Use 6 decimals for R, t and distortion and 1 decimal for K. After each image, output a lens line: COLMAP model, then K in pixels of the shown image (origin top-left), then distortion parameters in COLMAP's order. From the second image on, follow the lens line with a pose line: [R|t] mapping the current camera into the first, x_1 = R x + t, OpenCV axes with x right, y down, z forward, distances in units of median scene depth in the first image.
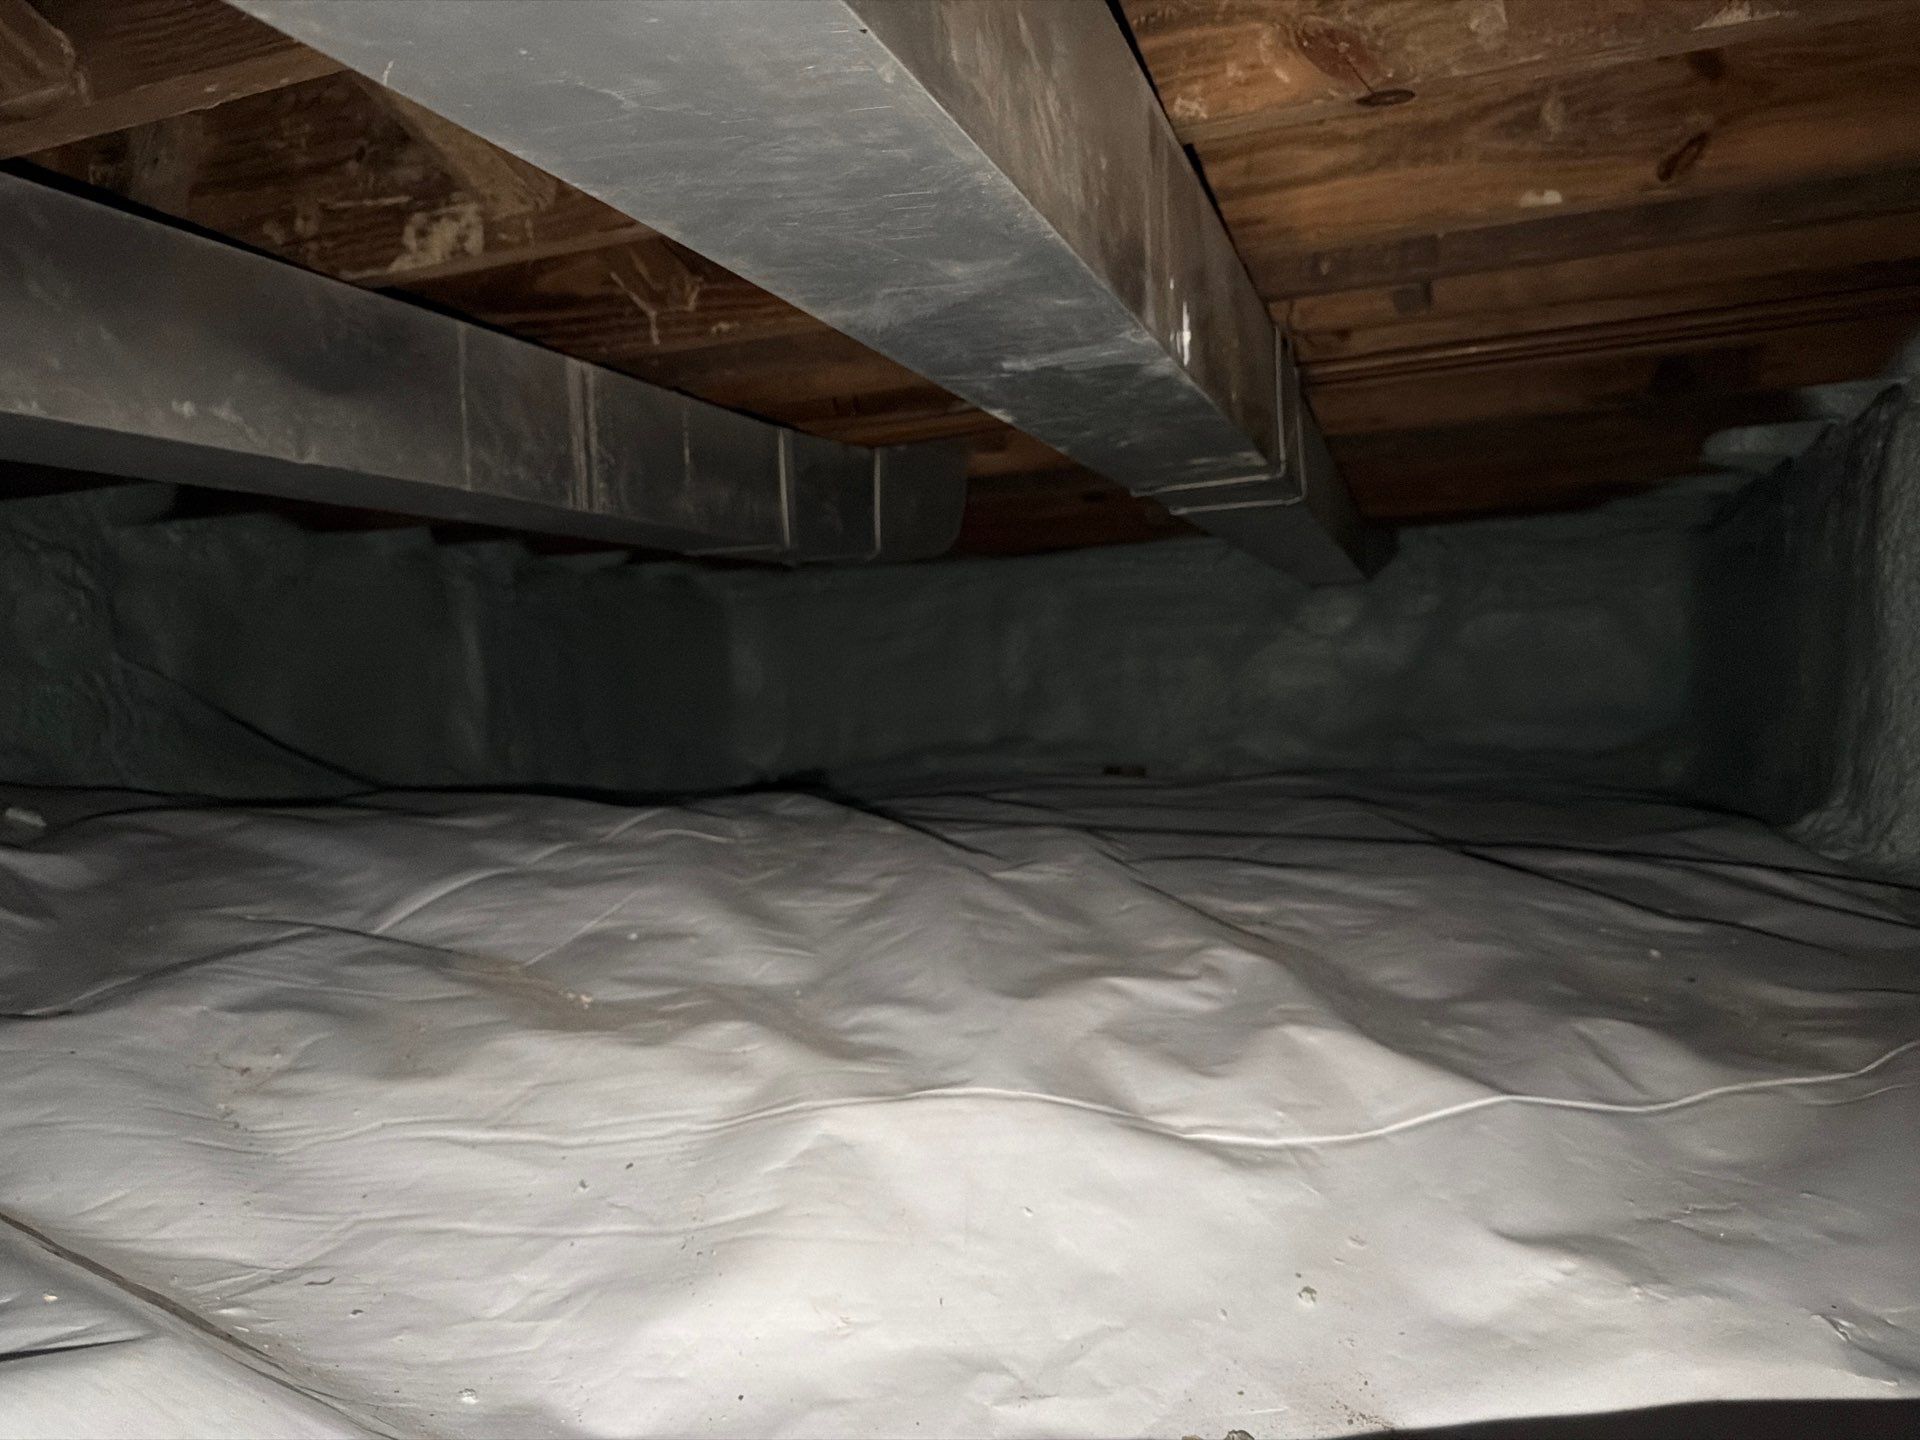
lens RADIAL K [[1392.0, 0, 958.5], [0, 1392.0, 732.4], [0, 0, 1]] dist [0.019063, -0.043506]
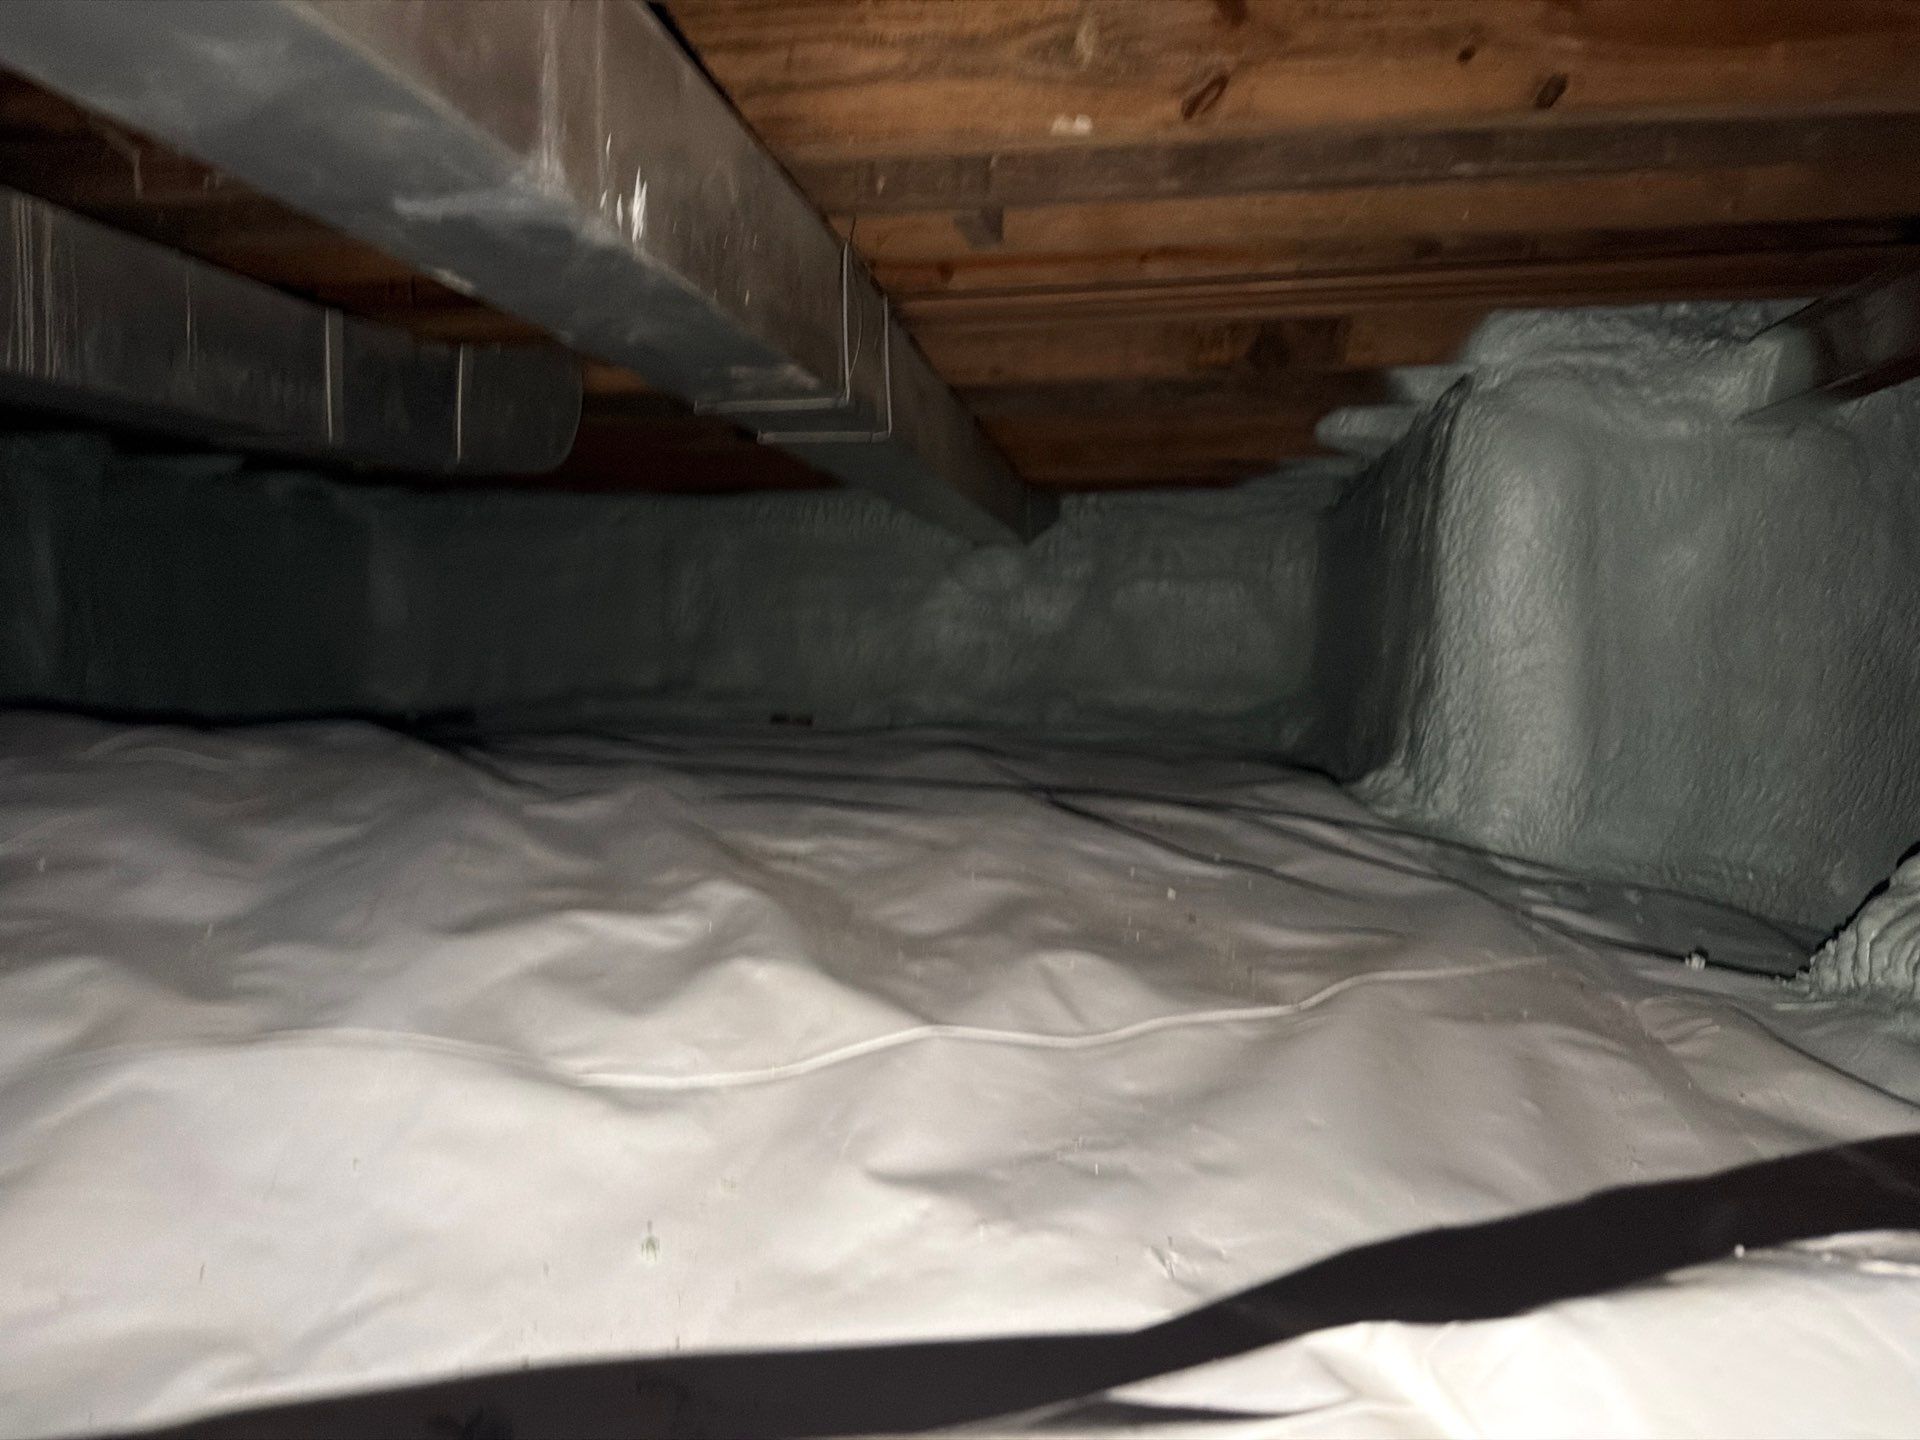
lens RADIAL K [[1392.0, 0, 949.4], [0, 1392.0, 713.4], [0, 0, 1]] dist [0.019063, -0.043506]
pose [[0.978230, 0.035844, 0.204405, 0.118235], [-0.039662, 0.999106, 0.014615, 0.016280], [-0.203698, -0.022404, 0.978777, 0.036413]]
